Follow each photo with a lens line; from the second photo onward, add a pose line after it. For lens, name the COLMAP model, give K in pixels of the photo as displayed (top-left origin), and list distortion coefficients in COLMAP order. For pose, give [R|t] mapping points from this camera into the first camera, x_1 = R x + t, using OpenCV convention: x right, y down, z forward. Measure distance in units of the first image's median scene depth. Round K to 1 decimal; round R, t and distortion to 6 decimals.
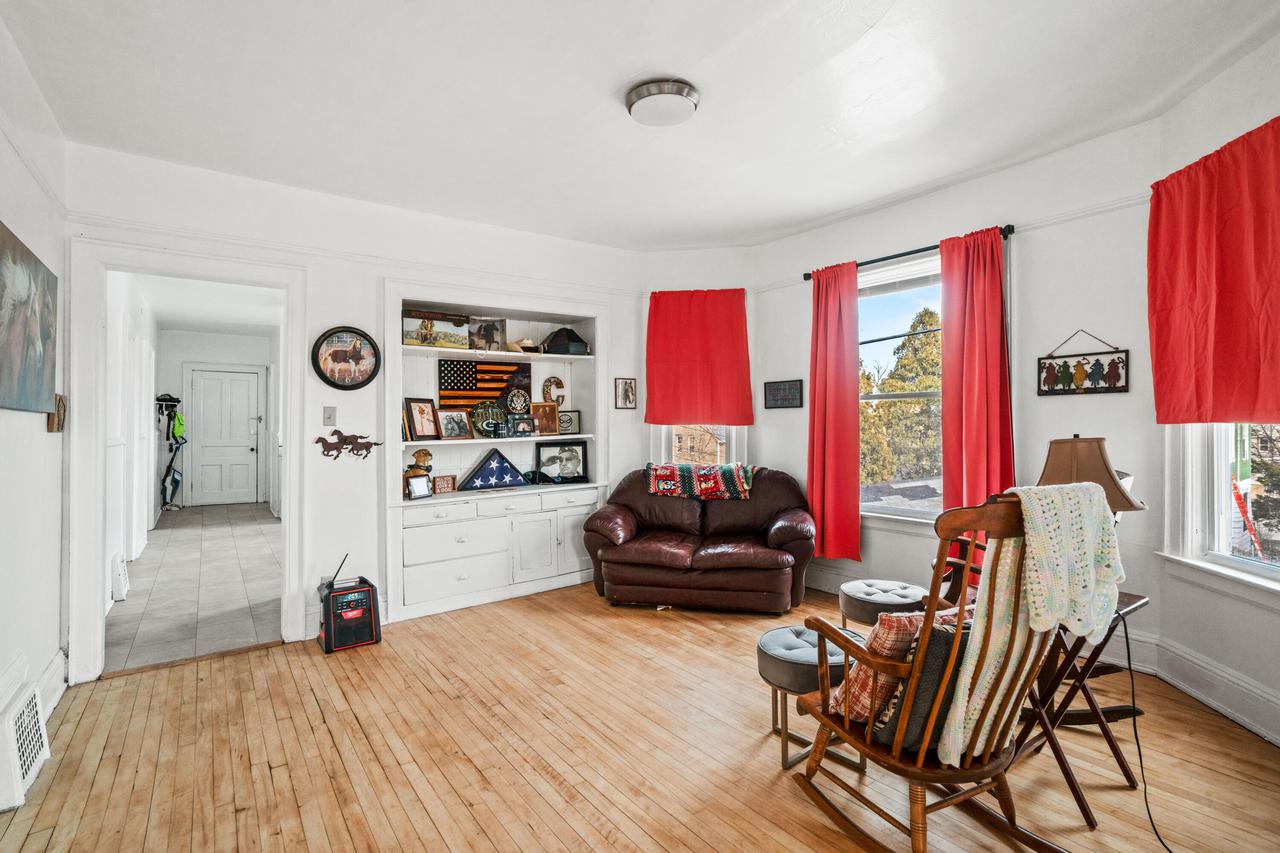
lens RADIAL K [[576.1, 0, 627.2], [0, 576.1, 441.0], [0, 0, 1]] dist [-0.015185, 0.000431]
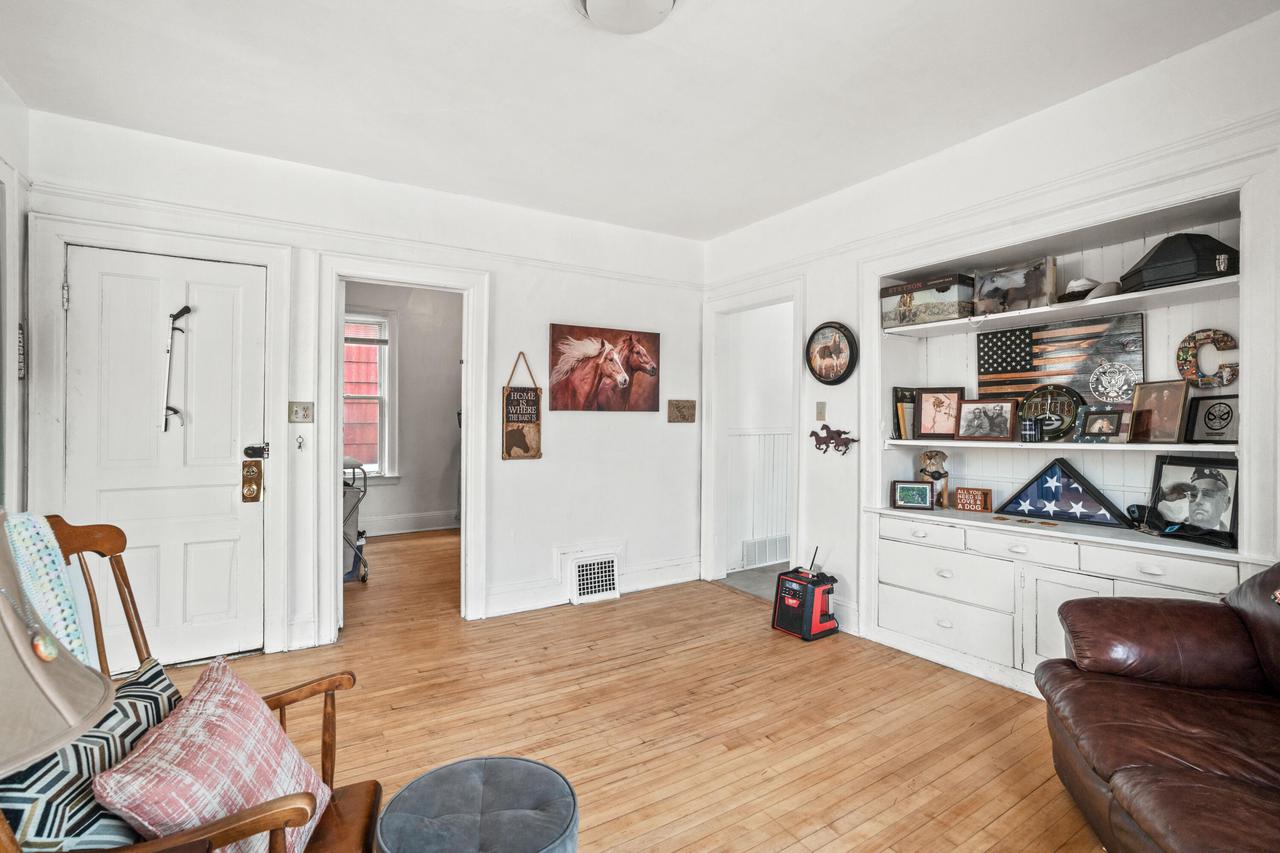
lens RADIAL K [[589.0, 0, 643.2], [0, 589.0, 420.7], [0, 0, 1]] dist [-0.049487, 0.025613]
pose [[-0.043439, 0.015257, -0.998940, 0.510319], [-0.026436, 0.999516, 0.016416, -0.032354], [0.998706, 0.027121, -0.043015, 0.665651]]
